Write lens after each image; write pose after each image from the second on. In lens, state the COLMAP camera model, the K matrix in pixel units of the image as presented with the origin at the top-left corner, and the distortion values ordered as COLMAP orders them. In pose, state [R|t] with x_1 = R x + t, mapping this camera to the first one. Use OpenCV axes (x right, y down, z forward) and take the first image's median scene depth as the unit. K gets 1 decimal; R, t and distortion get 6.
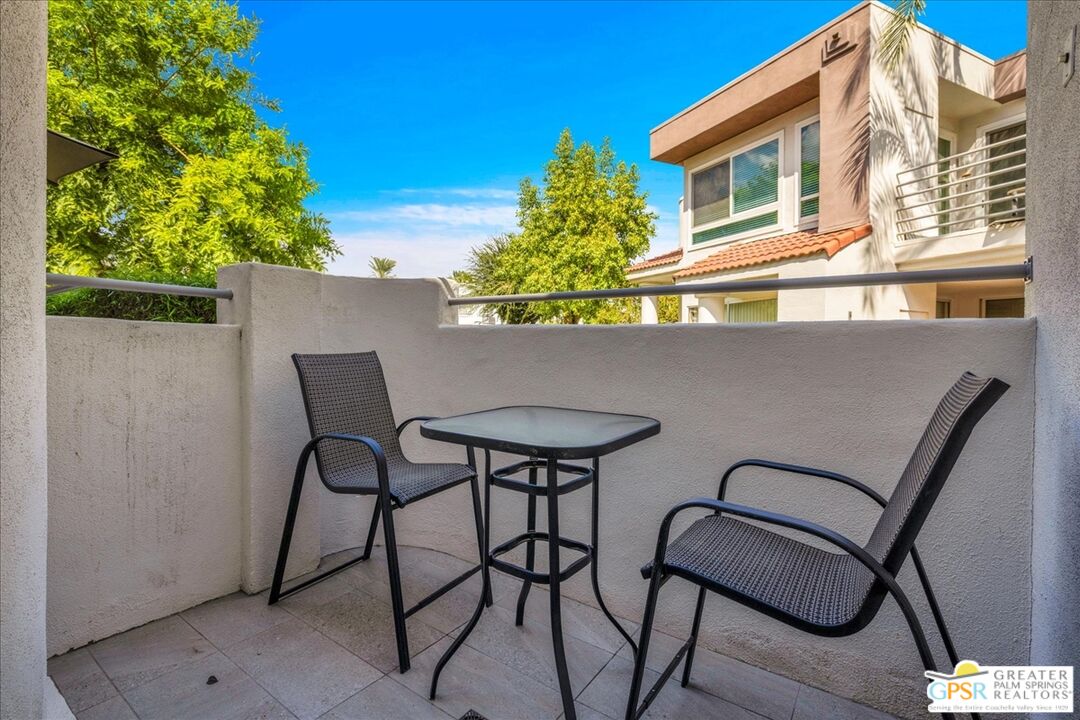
lens RADIAL K [[489.2, 0, 528.5], [0, 489.2, 355.6], [0, 0, 1]] dist [-0.015296, 0.000301]
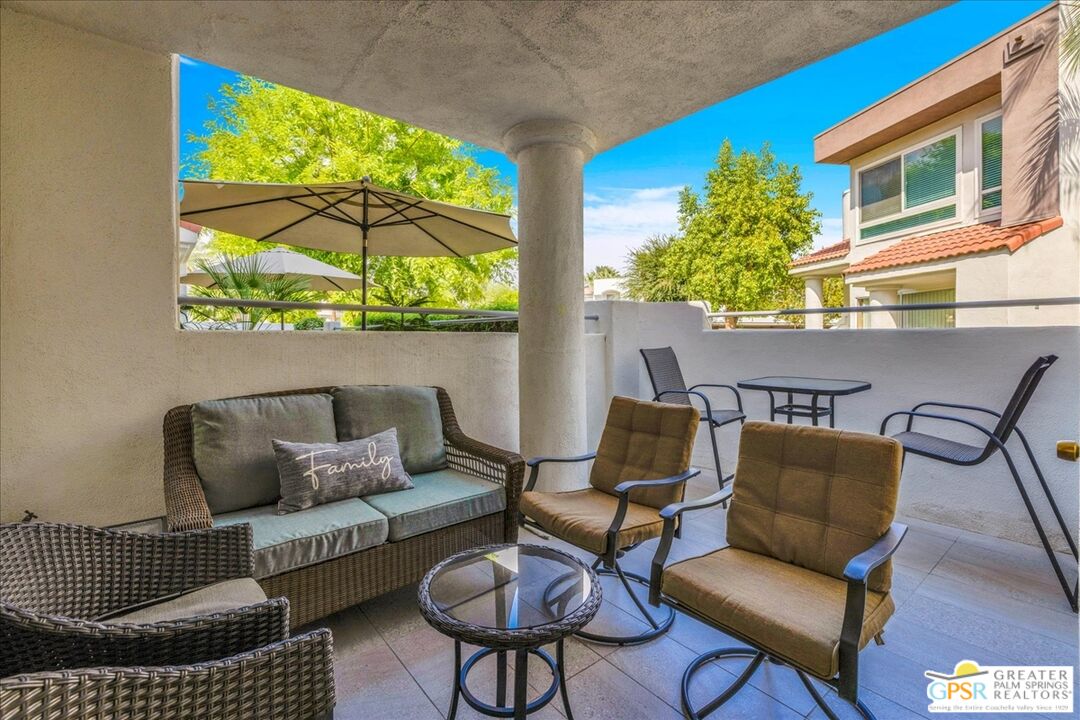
lens RADIAL K [[480.0, 0, 543.4], [0, 480.0, 344.0], [0, 0, 1]] dist [0.009299, -0.001647]
pose [[0.970094, -0.015797, -0.242215, -0.087558], [0.014428, 0.999868, -0.007427, -0.003096], [0.242300, 0.003710, 0.970194, -0.192979]]
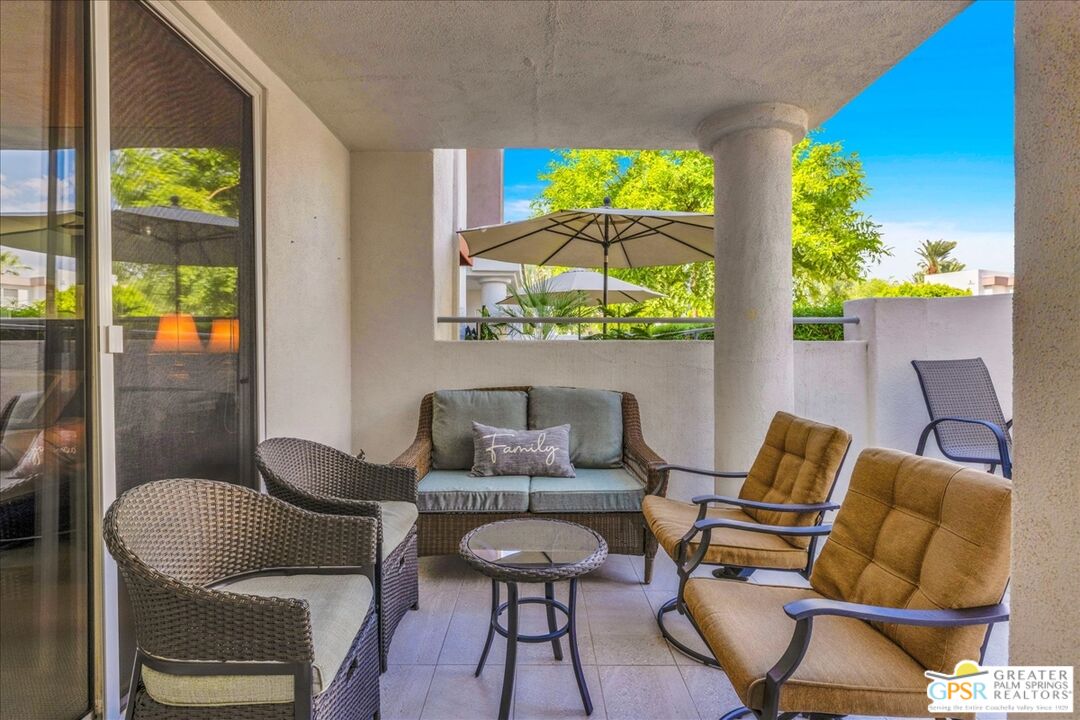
lens RADIAL K [[528.1, 0, 539.3], [0, 528.1, 358.5], [0, 0, 1]] dist [-0.002044, 0.000482]
pose [[0.596088, -0.005366, -0.802901, 0.021728], [-0.001595, 0.999968, -0.007867, 0.001023], [0.802917, 0.005970, 0.596060, -0.169836]]
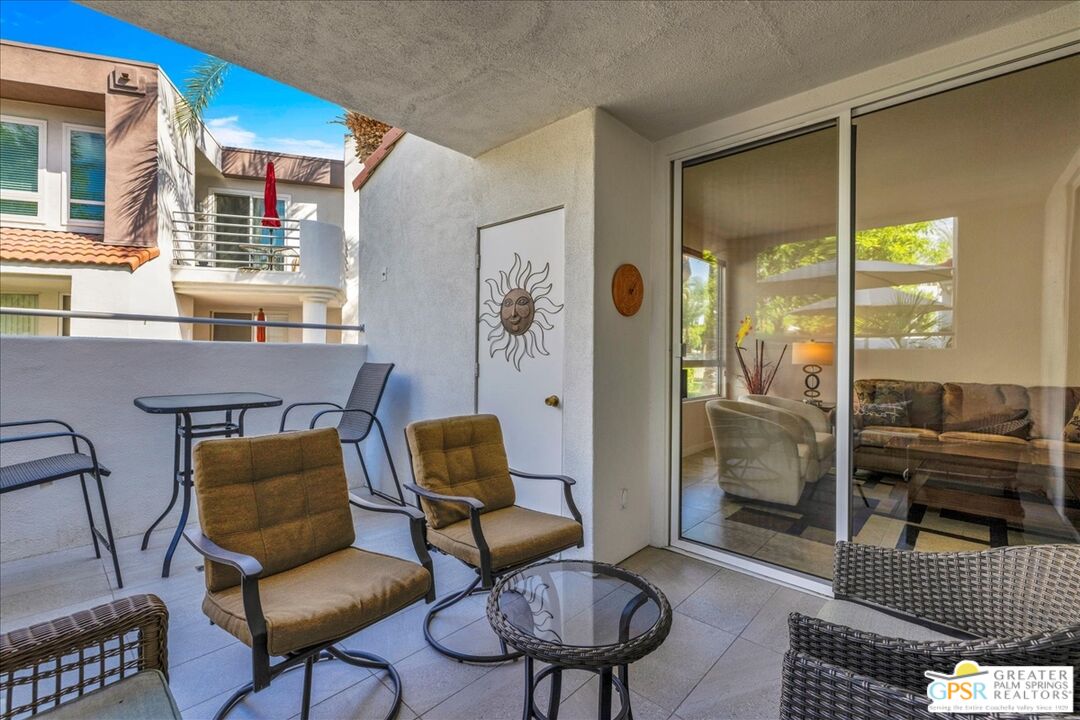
lens RADIAL K [[463.4, 0, 538.9], [0, 463.4, 355.2], [0, 0, 1]] dist [0.001591, -0.000047]
pose [[0.106233, -0.020472, 0.994131, -0.262177], [0.007278, 0.999777, 0.019811, -0.008243], [-0.994315, 0.005131, 0.106358, -0.064799]]
